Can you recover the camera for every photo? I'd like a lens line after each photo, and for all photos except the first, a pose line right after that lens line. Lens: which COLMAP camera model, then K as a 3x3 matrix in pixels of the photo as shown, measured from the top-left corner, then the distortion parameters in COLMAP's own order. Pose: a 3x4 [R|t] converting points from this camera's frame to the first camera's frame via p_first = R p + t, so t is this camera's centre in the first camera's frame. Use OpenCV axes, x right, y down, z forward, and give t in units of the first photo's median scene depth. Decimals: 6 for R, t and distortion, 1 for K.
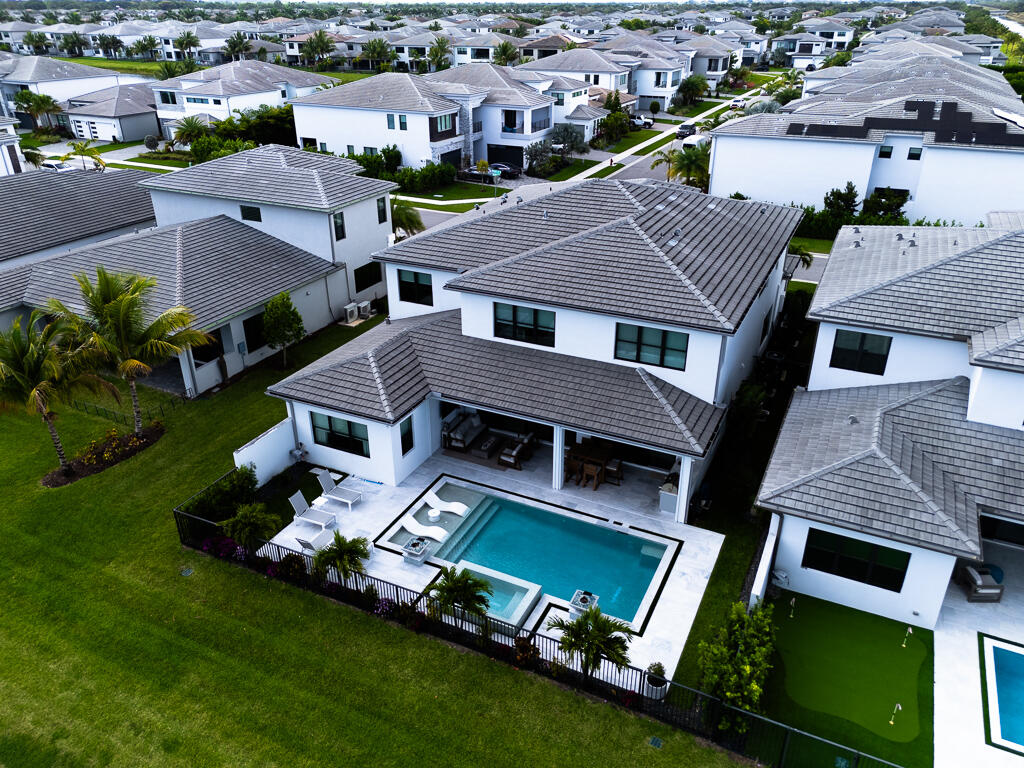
lens RADIAL K [[763.9, 0, 511.9], [0, 763.9, 383.6], [0, 0, 1]] dist [0.034500, -0.024123]
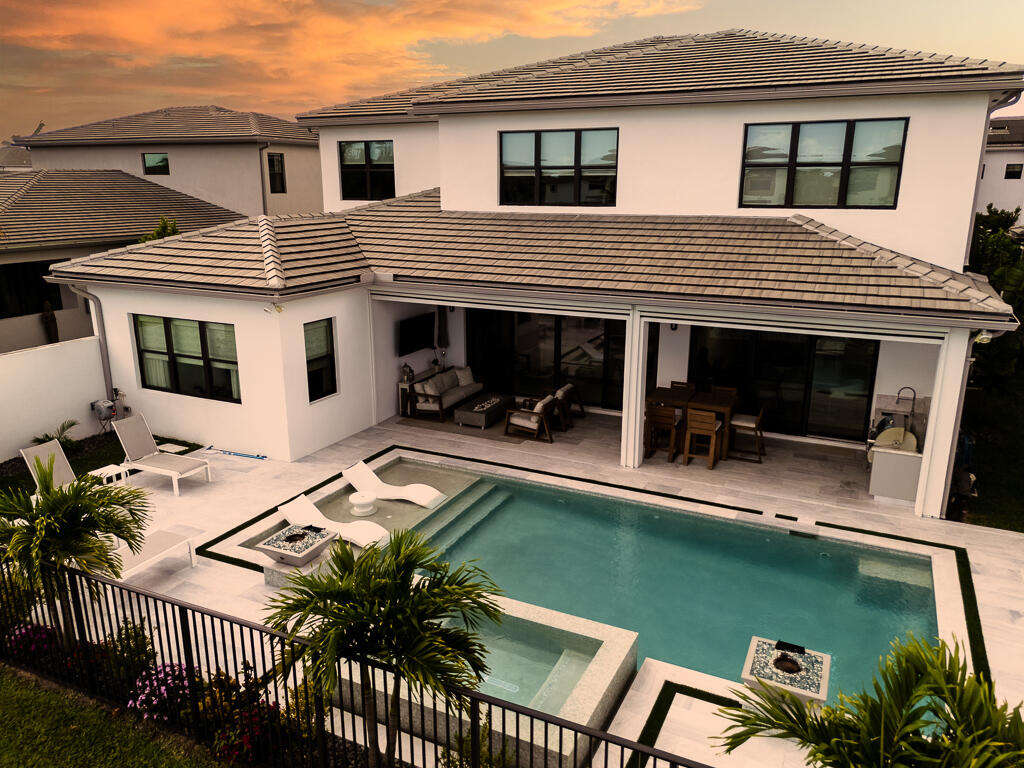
lens RADIAL K [[763.9, 0, 514.7], [0, 763.9, 386.7], [0, 0, 1]] dist [0.034500, -0.024123]
pose [[0.999955, 0.007693, 0.005594, -0.016065], [-0.006425, 0.979951, -0.199136, 0.184830], [-0.007014, 0.199092, 0.979956, 0.527584]]
